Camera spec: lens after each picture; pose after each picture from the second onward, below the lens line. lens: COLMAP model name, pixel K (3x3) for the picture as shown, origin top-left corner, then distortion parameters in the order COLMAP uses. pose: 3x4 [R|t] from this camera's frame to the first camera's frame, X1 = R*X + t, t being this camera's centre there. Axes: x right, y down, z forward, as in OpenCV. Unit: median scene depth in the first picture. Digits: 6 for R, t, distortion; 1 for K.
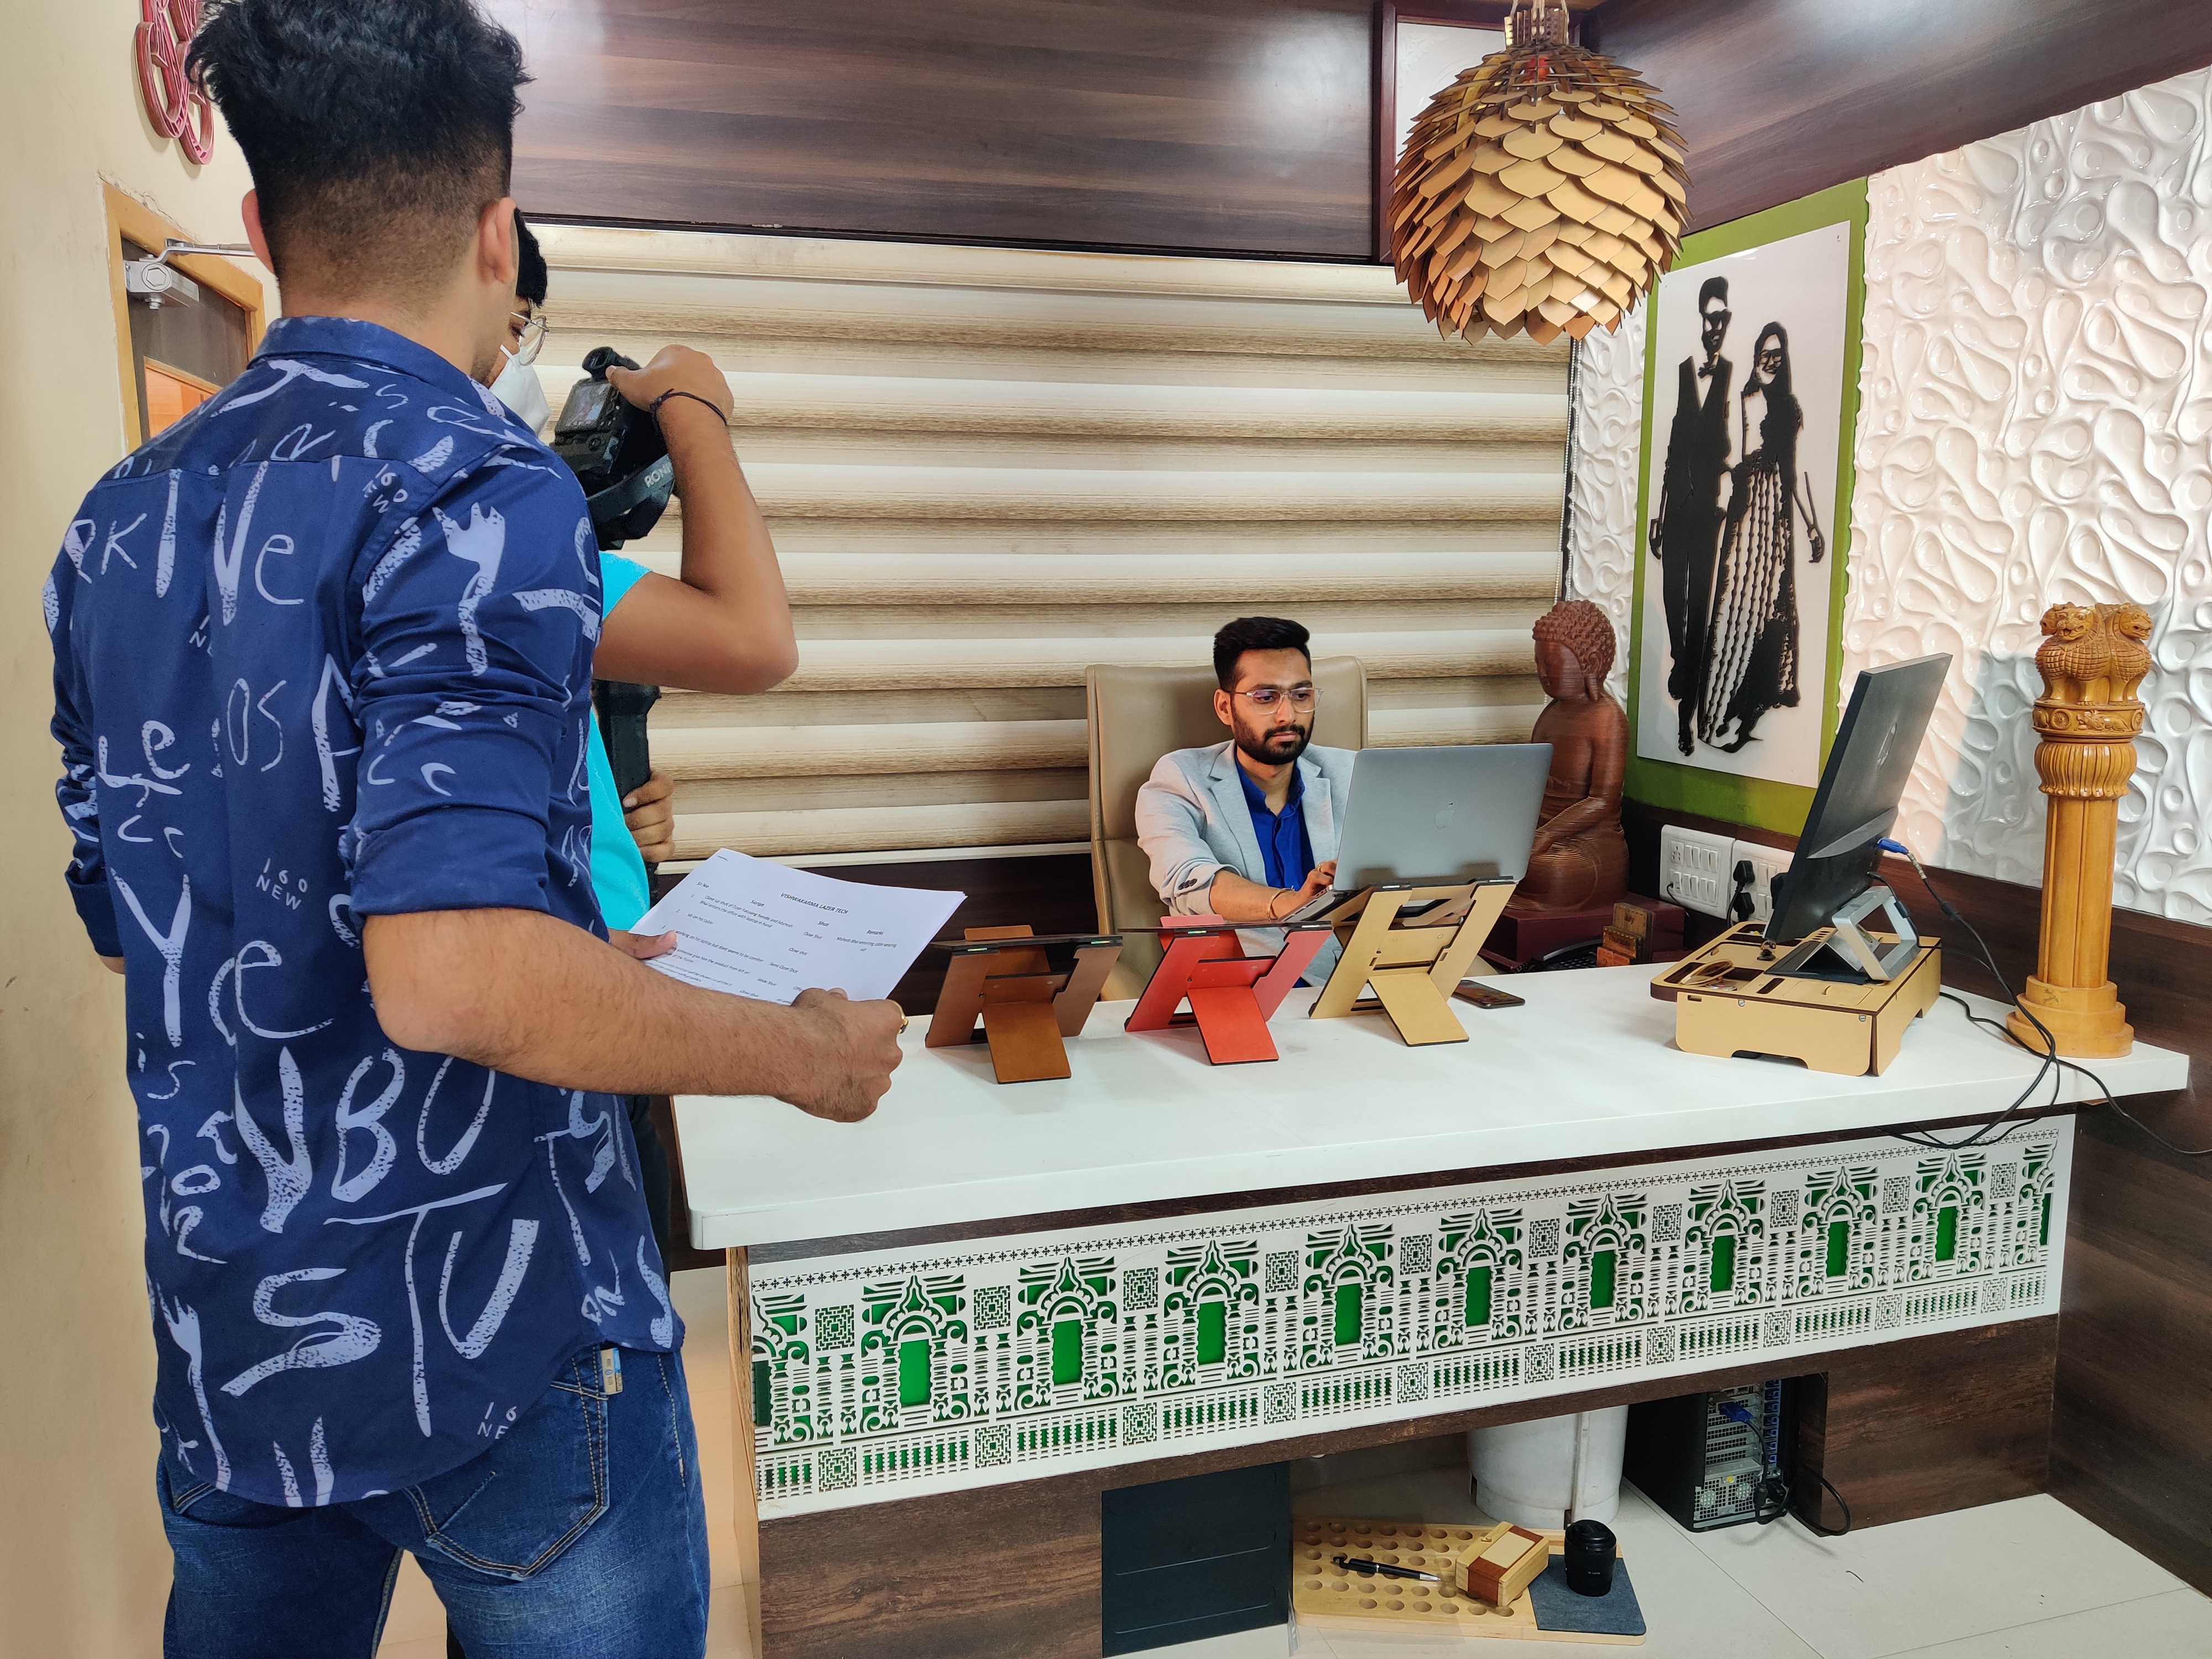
lens RADIAL K [[1771.0, 0, 1120.3], [0, 1771.0, 844.5], [0, 0, 1]] dist [-0.013548, -0.002114]
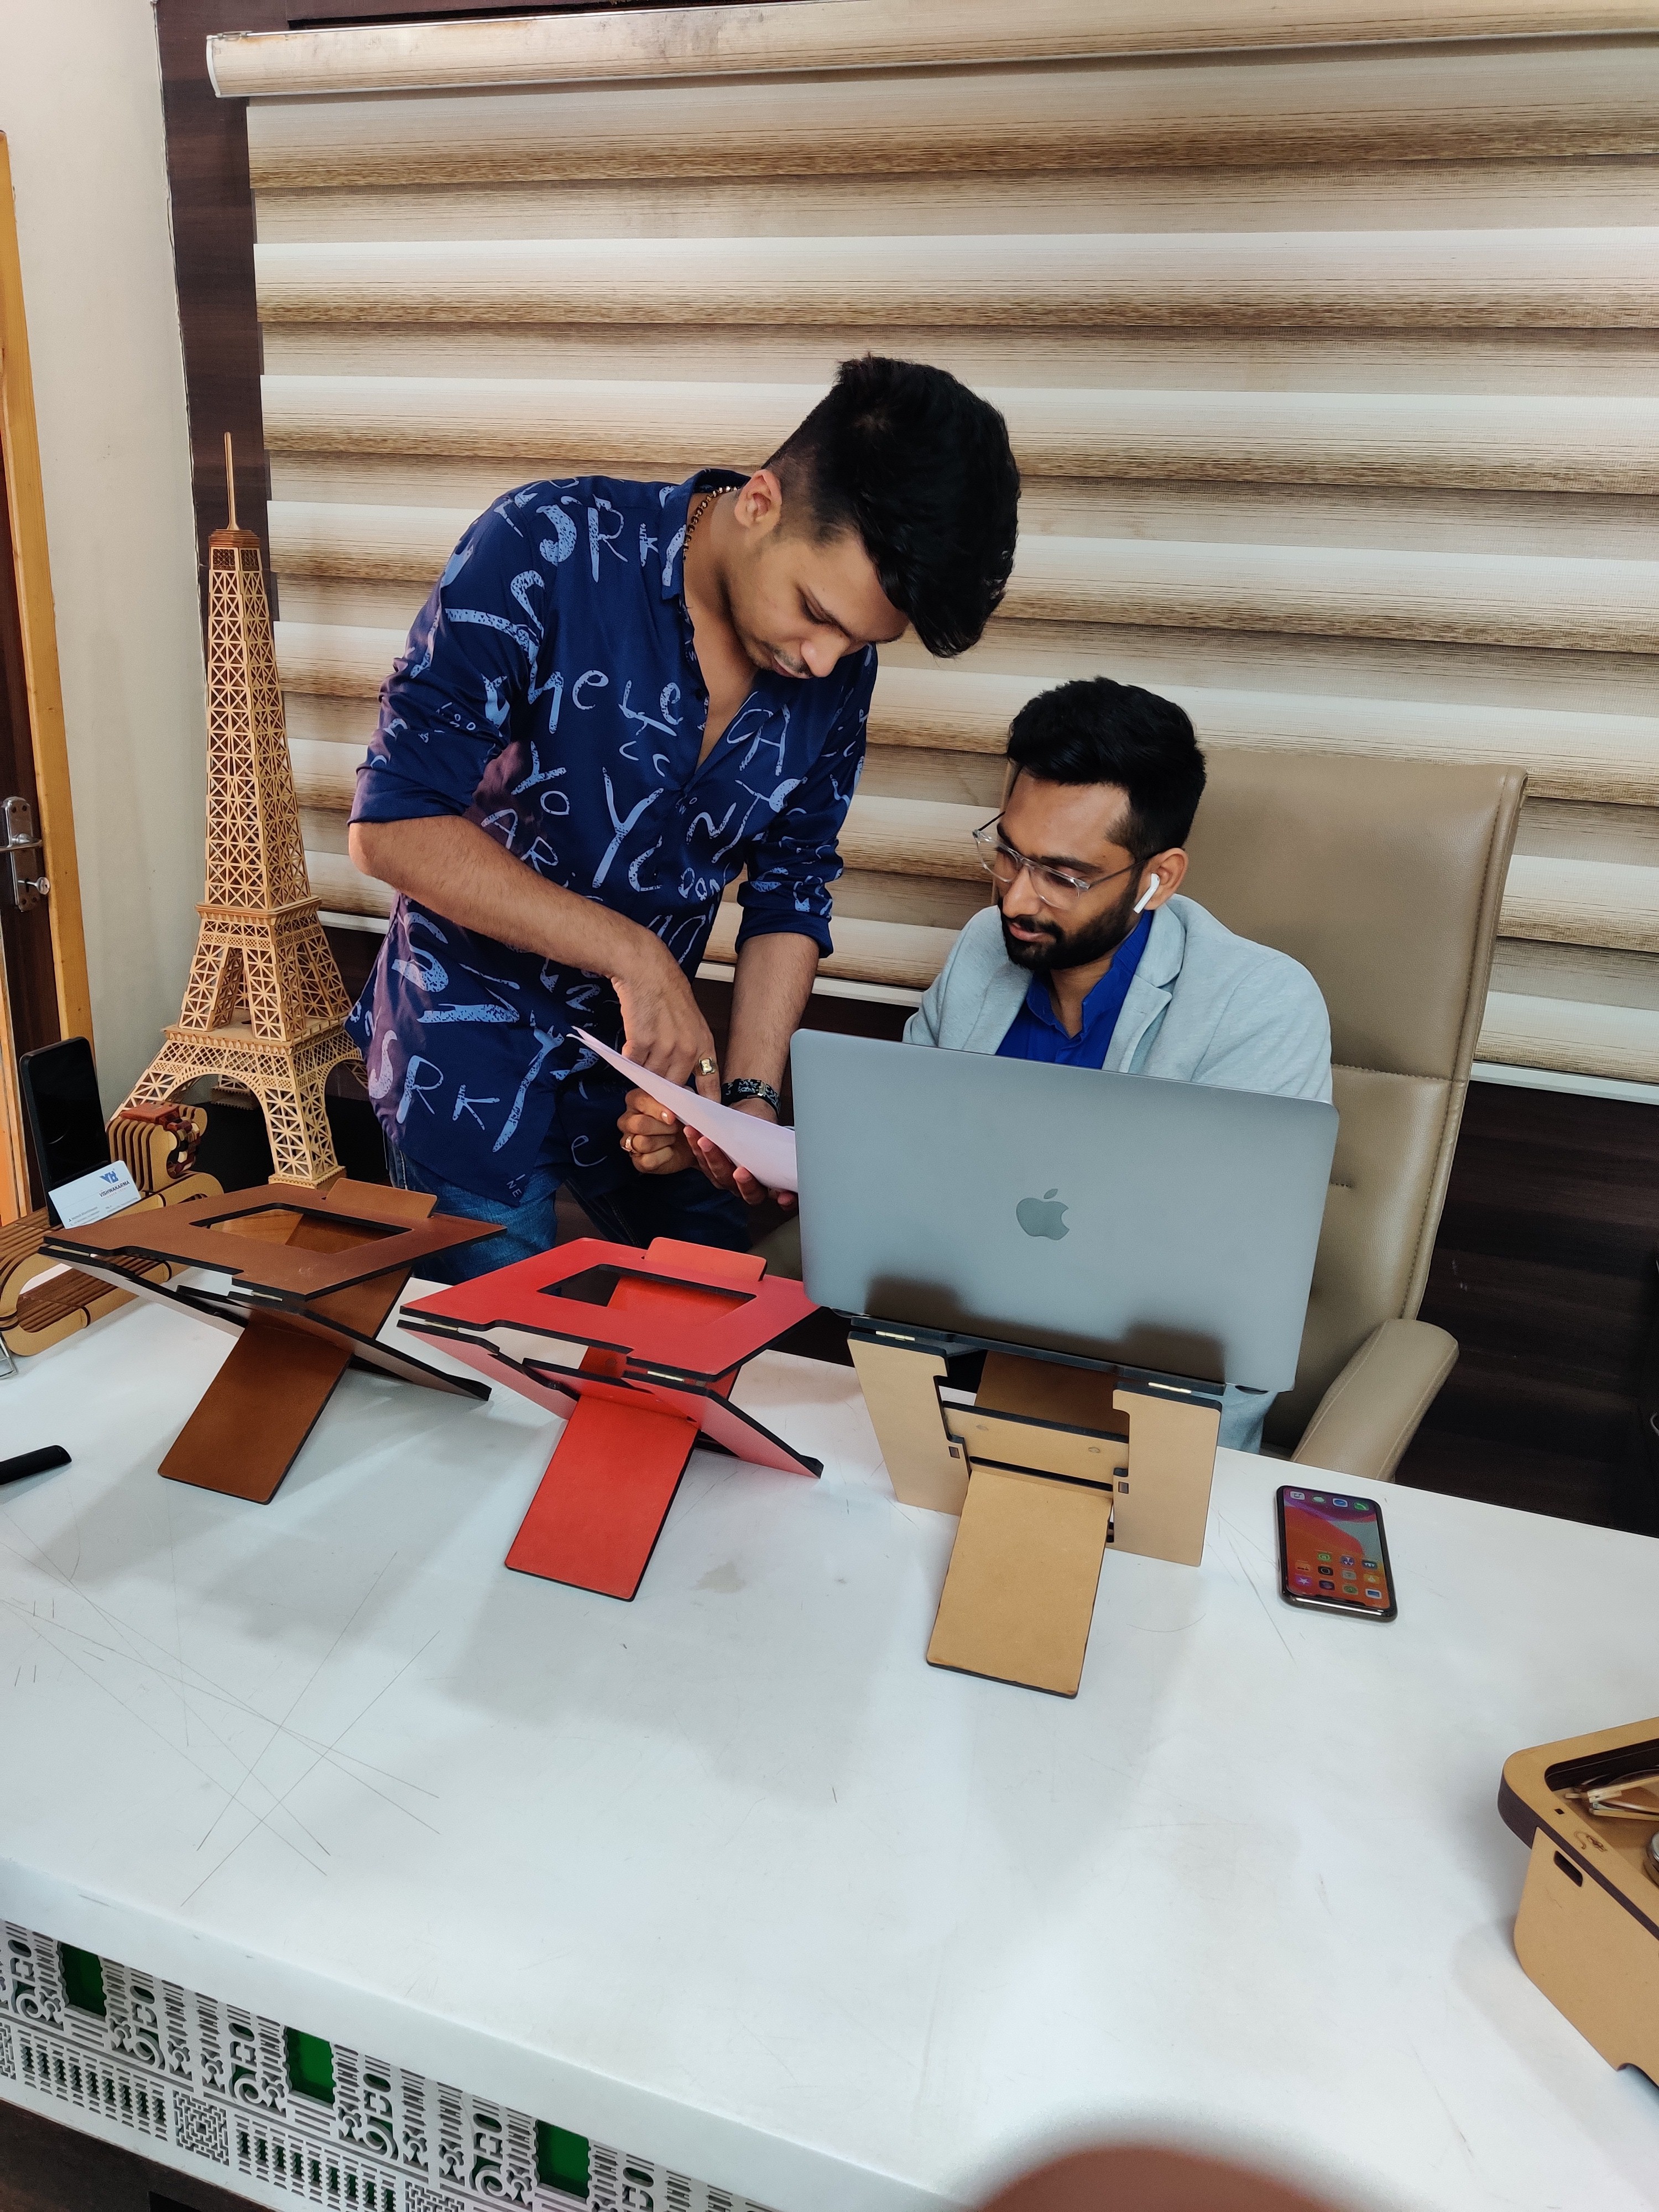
lens RADIAL K [[1771.0, 0, 789.6], [0, 1771.0, 1103.1], [0, 0, 1]] dist [-0.013548, -0.002114]
pose [[0.788743, 0.226018, -0.571664, 0.301028], [-0.132099, 0.970548, 0.201462, -0.096562], [0.600361, -0.083386, 0.795370, 0.504282]]
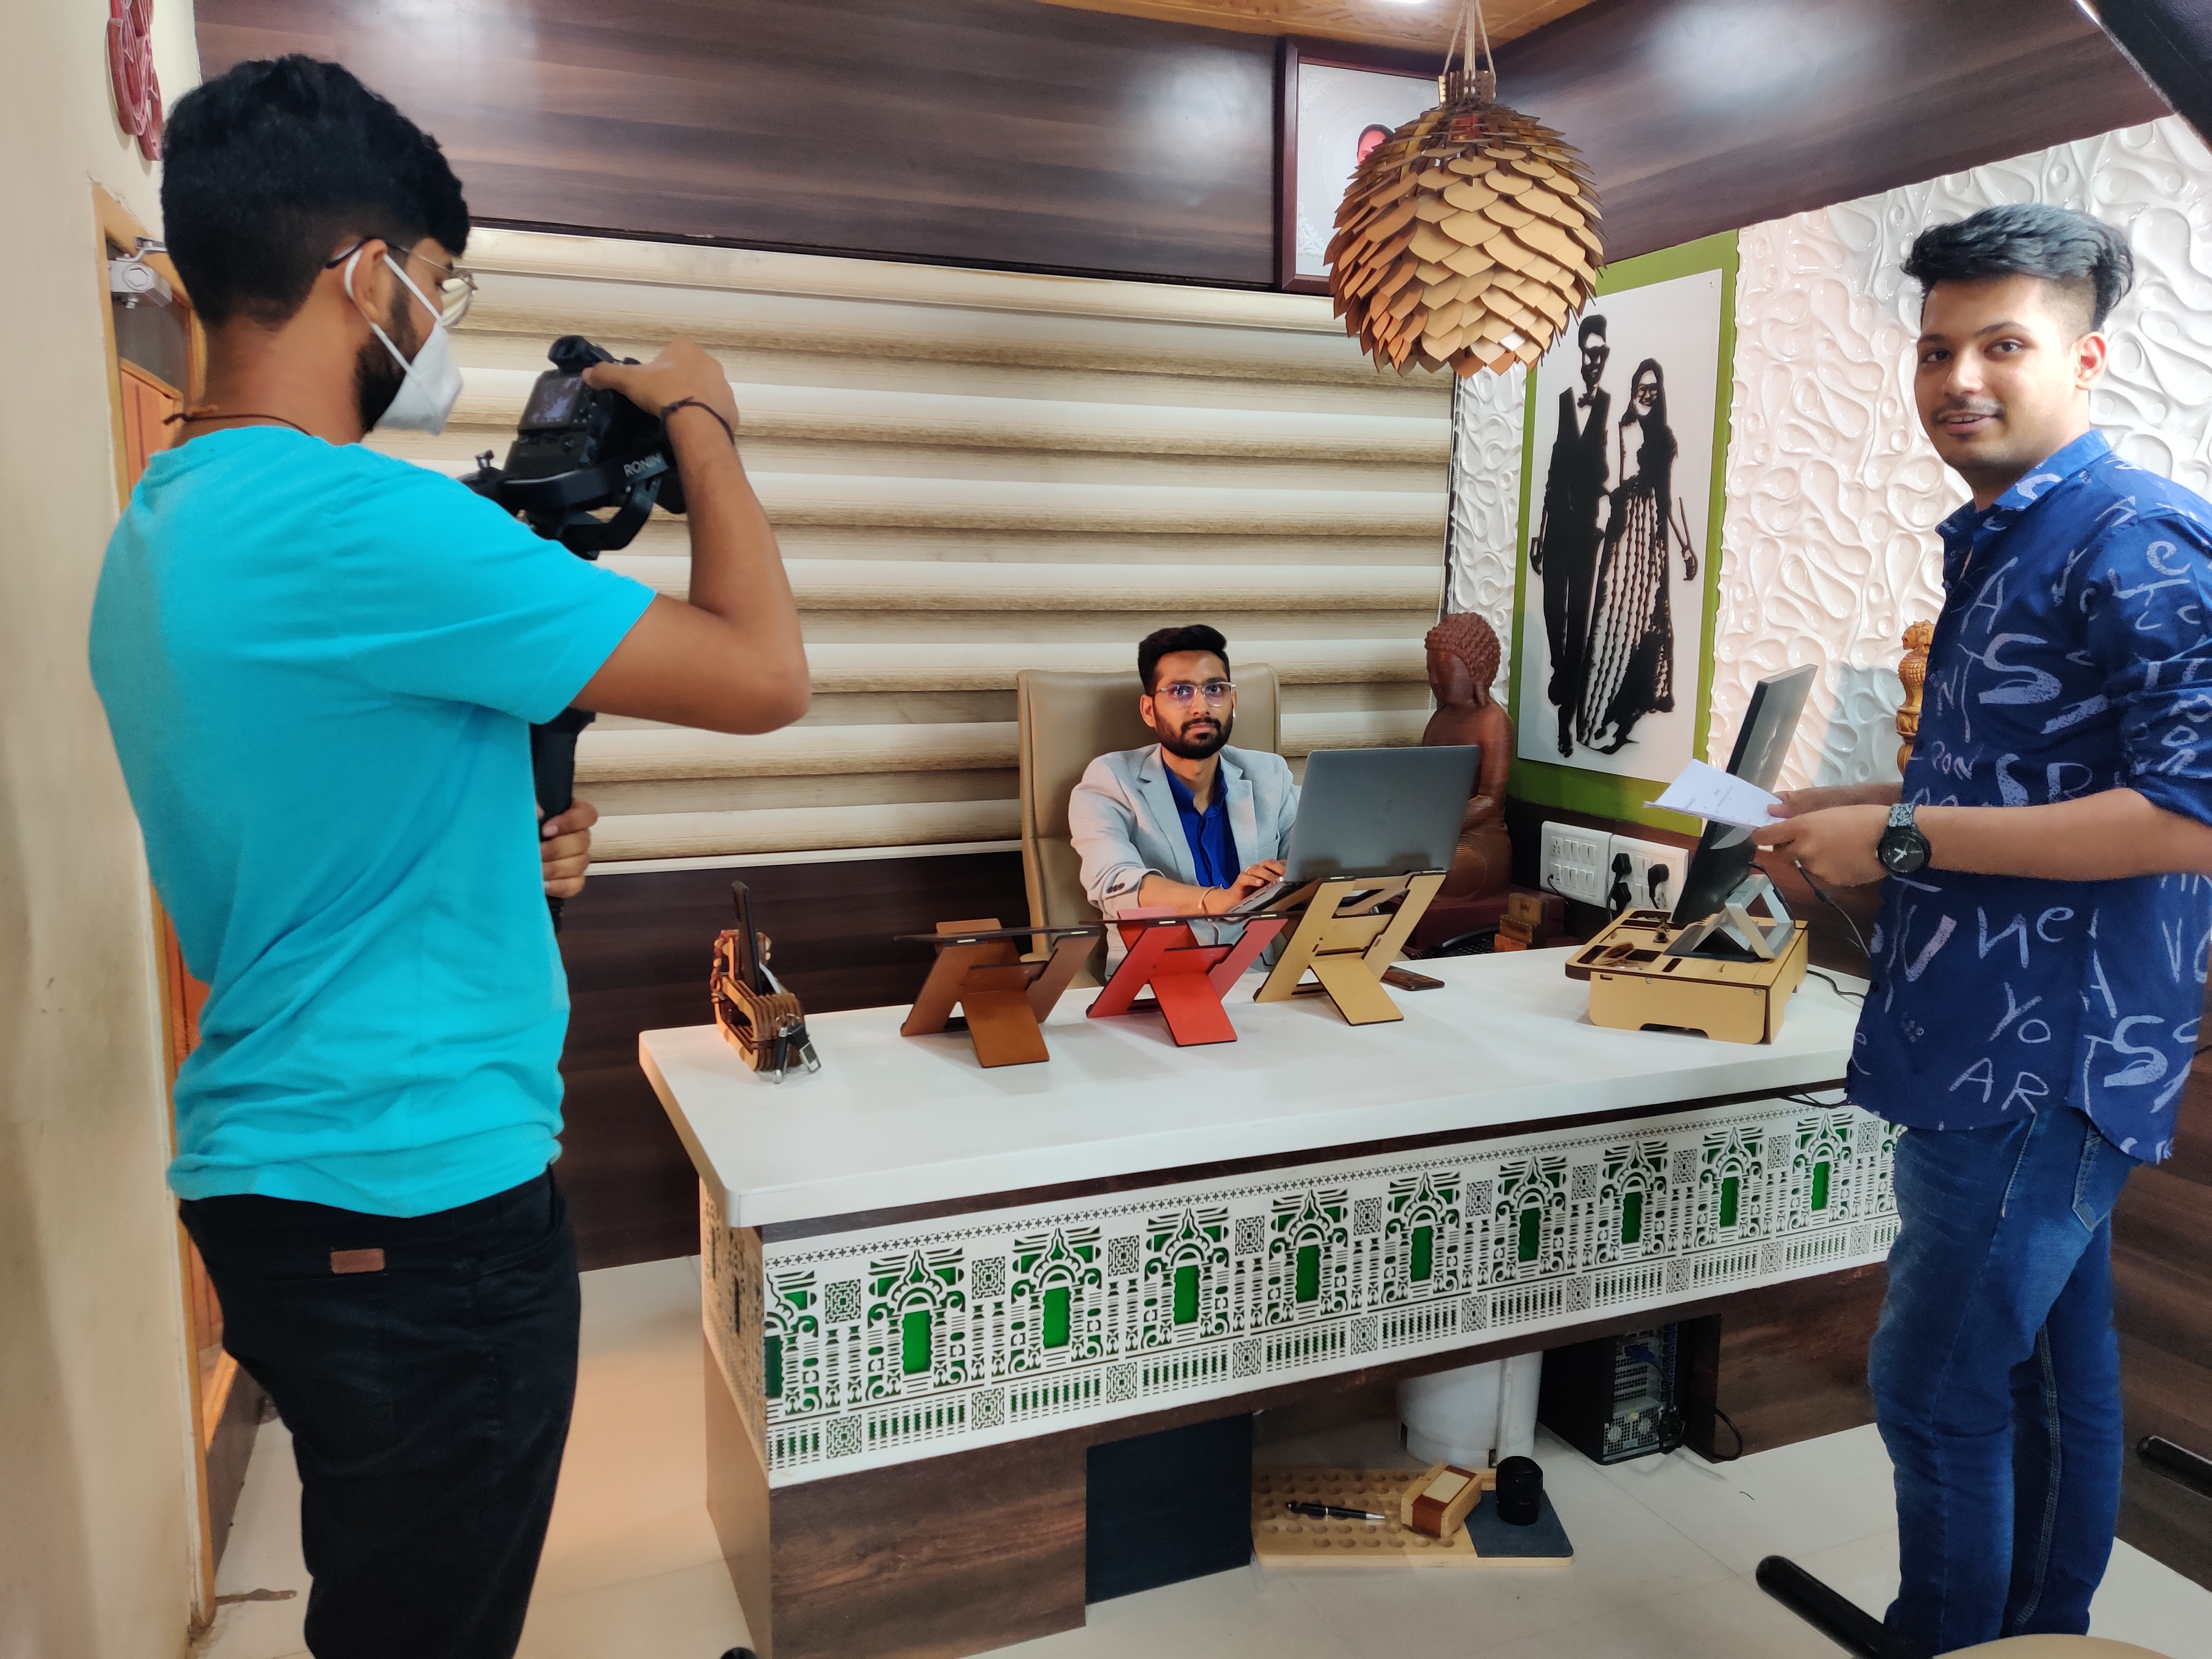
lens RADIAL K [[1771.0, 0, 1154.3], [0, 1771.0, 855.4], [0, 0, 1]] dist [-0.013548, -0.002114]
pose [[0.991956, -0.007337, 0.126370, -0.076401], [0.006807, 0.999966, 0.004624, 0.003444], [-0.126400, -0.003727, 0.991972, -0.045549]]
